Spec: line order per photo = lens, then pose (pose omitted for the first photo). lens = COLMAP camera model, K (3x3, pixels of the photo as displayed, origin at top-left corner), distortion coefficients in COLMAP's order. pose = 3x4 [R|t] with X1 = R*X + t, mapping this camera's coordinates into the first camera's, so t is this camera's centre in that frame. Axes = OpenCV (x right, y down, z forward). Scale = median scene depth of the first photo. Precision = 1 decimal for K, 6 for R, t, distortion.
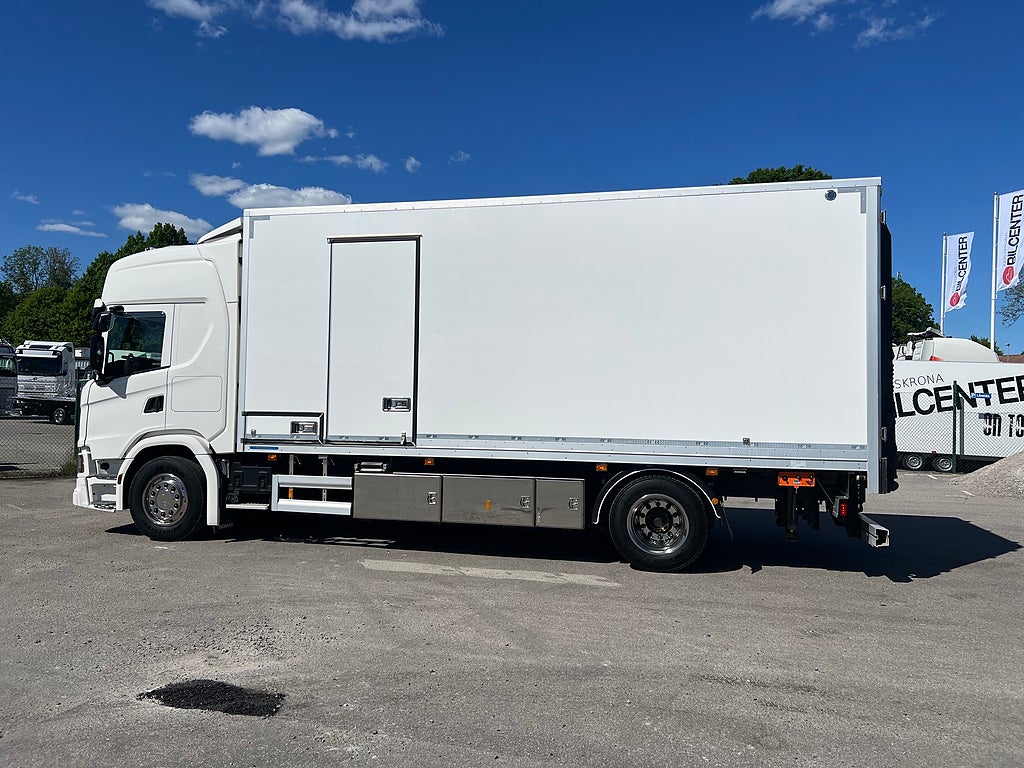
lens RADIAL K [[780.3, 0, 513.6], [0, 780.3, 369.9], [0, 0, 1]] dist [0.051576, -0.056445]
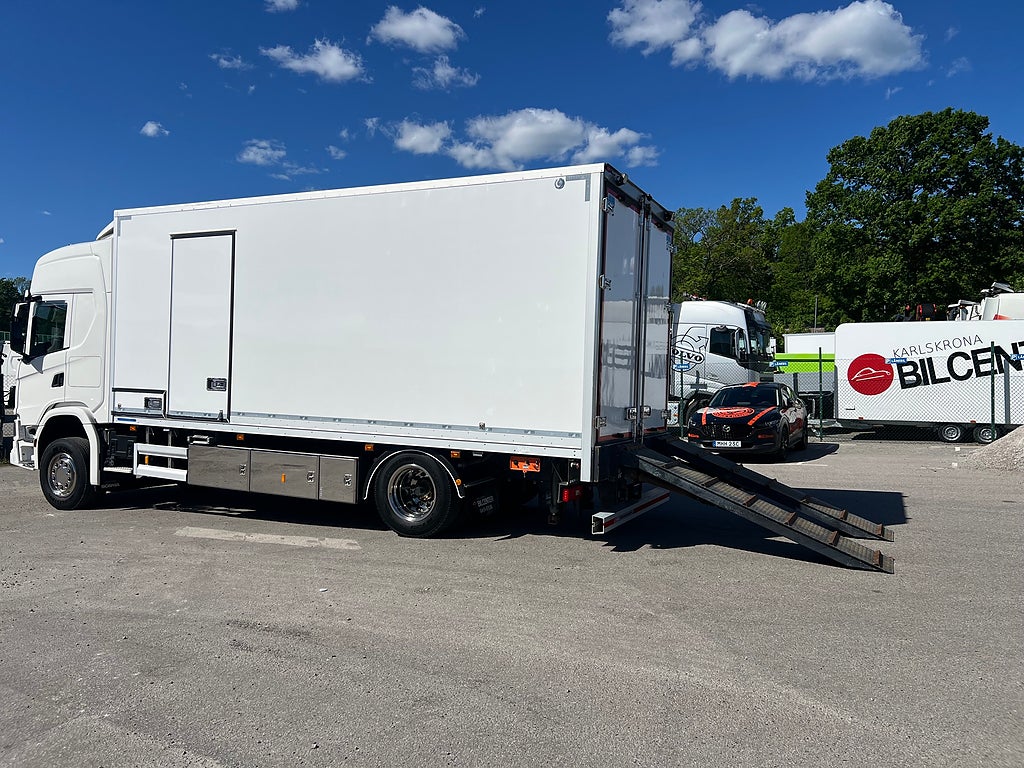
lens RADIAL K [[780.3, 0, 503.8], [0, 780.3, 376.1], [0, 0, 1]] dist [0.051576, -0.056445]
pose [[0.975013, 0.011841, -0.221831, 0.450889], [-0.000156, 0.998615, 0.052621, -0.024341], [0.222147, -0.051272, 0.973664, 0.001754]]
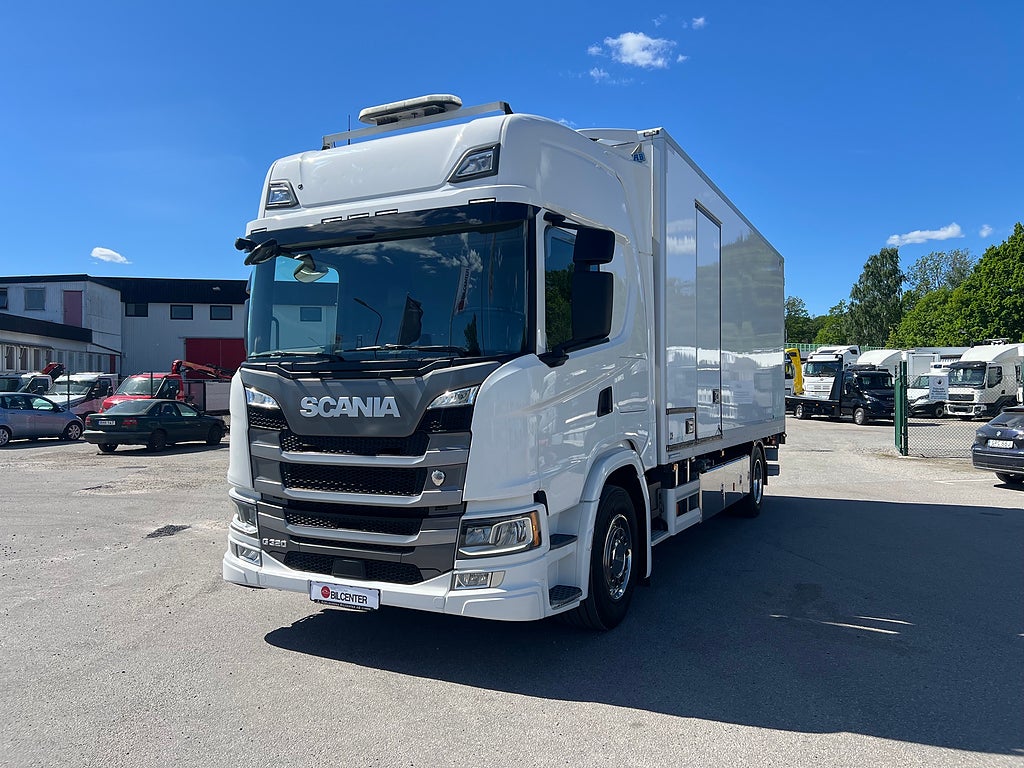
lens RADIAL K [[780.3, 0, 520.2], [0, 780.3, 373.8], [0, 0, 1]] dist [0.051576, -0.056445]
pose [[0.437348, -0.042581, -0.898284, 0.961916], [0.048075, 0.998557, -0.023928, 0.037208], [0.898006, -0.032720, 0.438764, 0.448170]]
